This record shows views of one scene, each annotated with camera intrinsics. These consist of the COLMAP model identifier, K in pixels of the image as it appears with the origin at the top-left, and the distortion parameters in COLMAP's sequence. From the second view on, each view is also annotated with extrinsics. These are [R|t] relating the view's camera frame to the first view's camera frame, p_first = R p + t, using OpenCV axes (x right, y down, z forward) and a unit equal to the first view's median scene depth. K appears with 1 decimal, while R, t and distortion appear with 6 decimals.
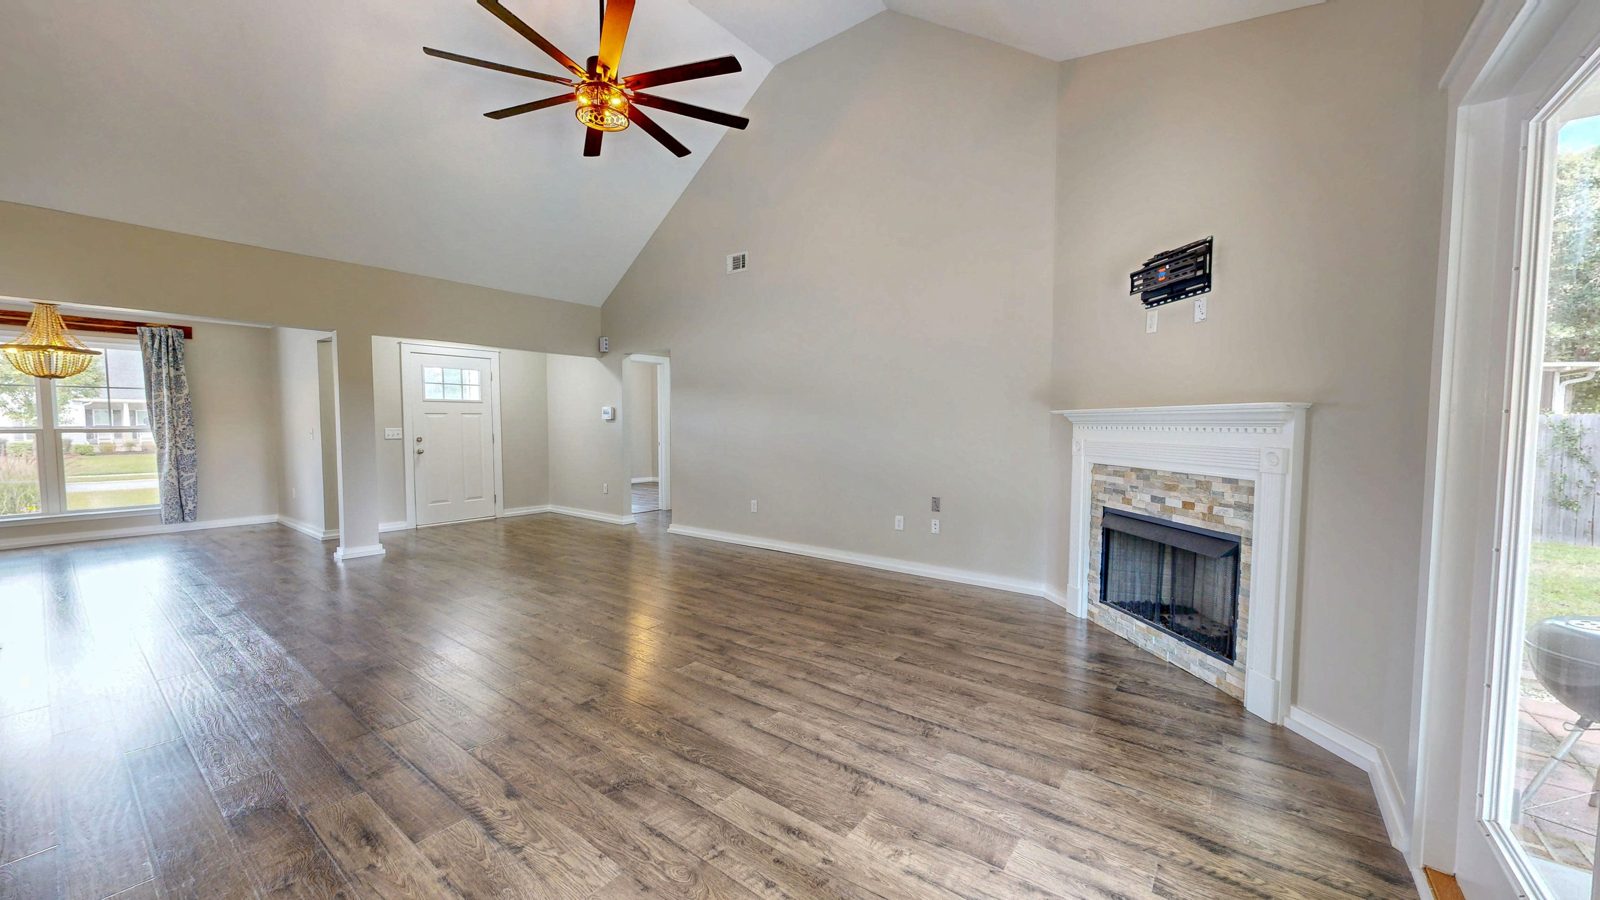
lens RADIAL K [[586.3, 0, 799.7], [0, 586.3, 454.8], [0, 0, 1]] dist [-0.002423, -0.000146]
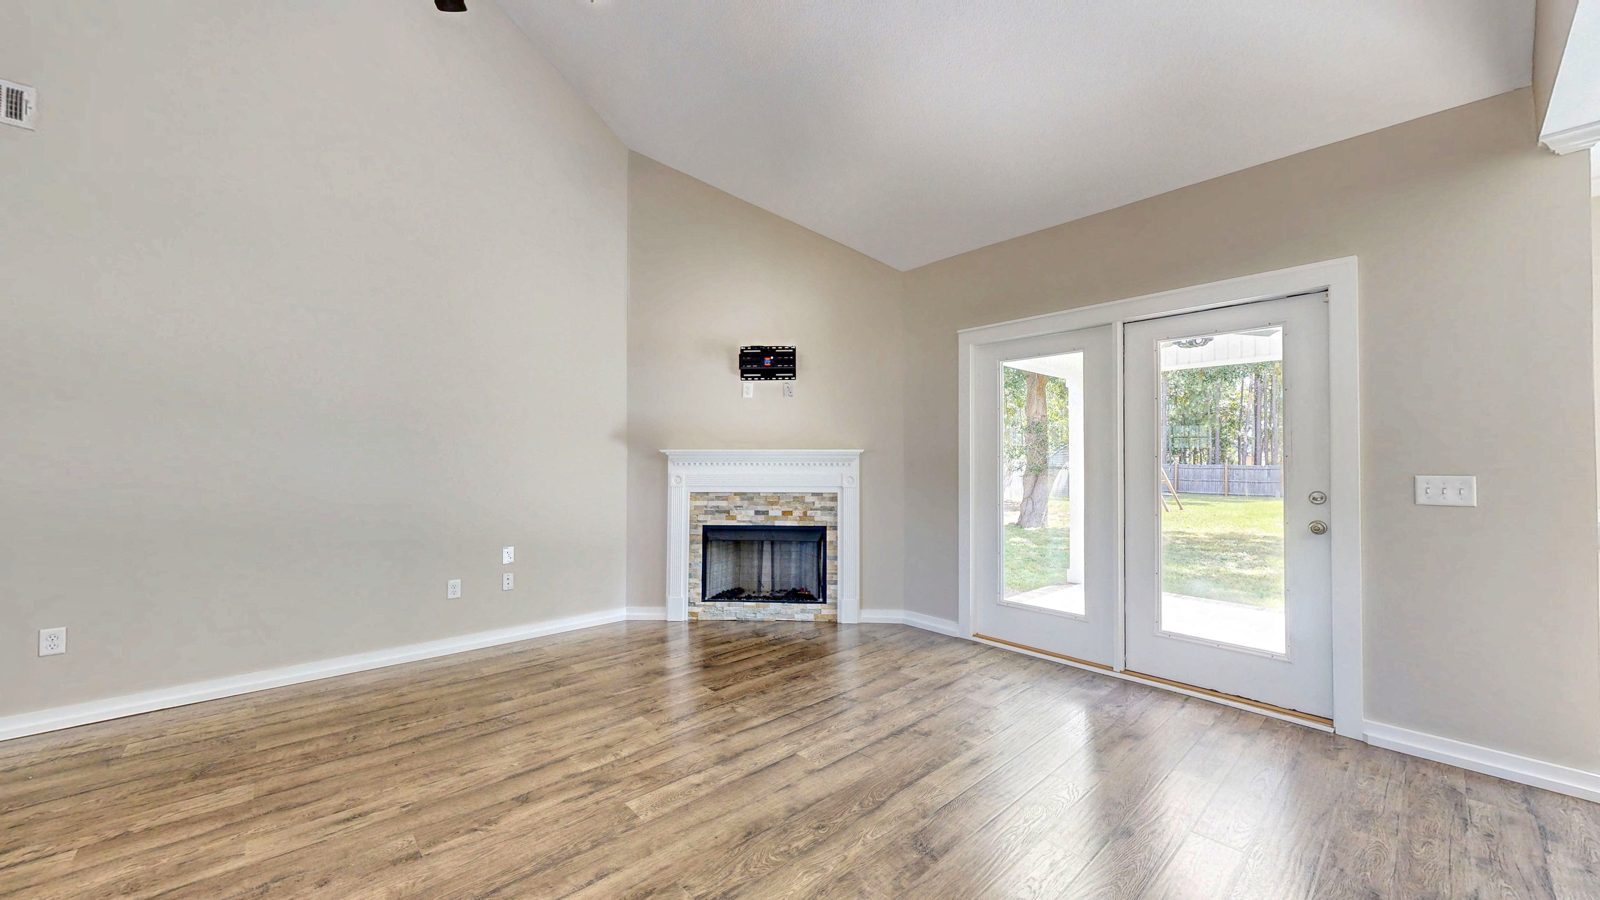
lens RADIAL K [[587.9, 0, 800.0], [0, 587.9, 452.6], [0, 0, 1]] dist [0.002746, 0.000053]
pose [[0.179011, 0.012777, 0.983764, -0.817625], [0.052435, 0.998371, -0.022508, -0.035211], [-0.982449, 0.055613, 0.178049, 0.637414]]
